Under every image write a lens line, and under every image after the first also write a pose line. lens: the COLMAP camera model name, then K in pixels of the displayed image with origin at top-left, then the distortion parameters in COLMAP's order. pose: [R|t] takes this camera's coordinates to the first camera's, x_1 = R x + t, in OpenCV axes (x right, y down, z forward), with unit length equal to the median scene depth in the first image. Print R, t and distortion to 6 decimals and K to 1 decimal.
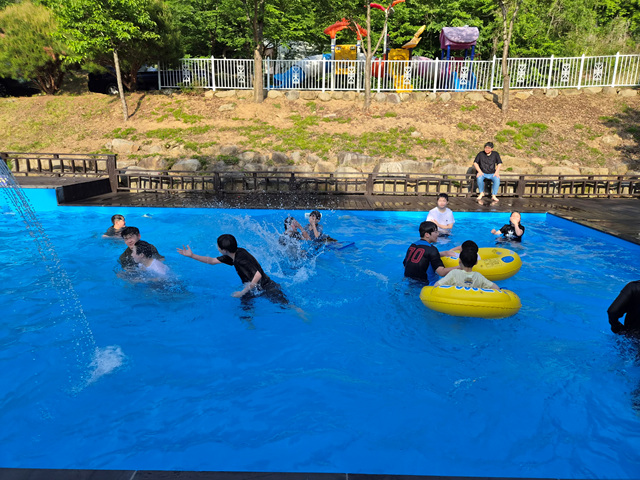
lens RADIAL K [[423.6, 0, 320.4], [0, 423.6, 239.5], [0, 0, 1]] dist [0.029948, -0.011003]
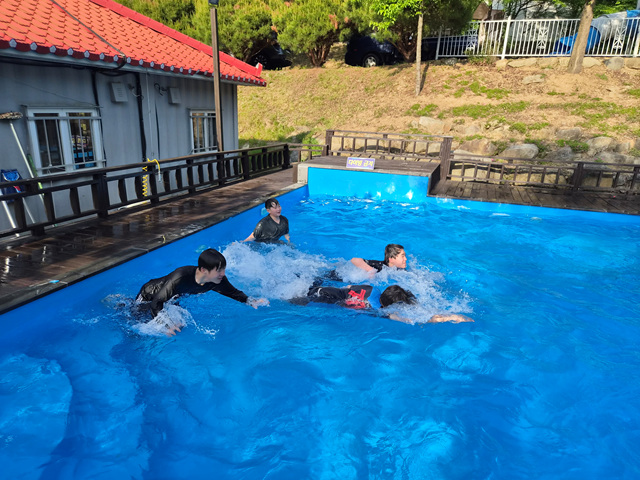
lens RADIAL K [[423.6, 0, 319.1], [0, 423.6, 241.7], [0, 0, 1]] dist [0.029948, -0.011003]
pose [[0.957648, 0.107053, -0.267302, -0.411680], [-0.090487, 0.993176, 0.073581, -0.023637], [0.273355, -0.046278, 0.960799, 0.081940]]
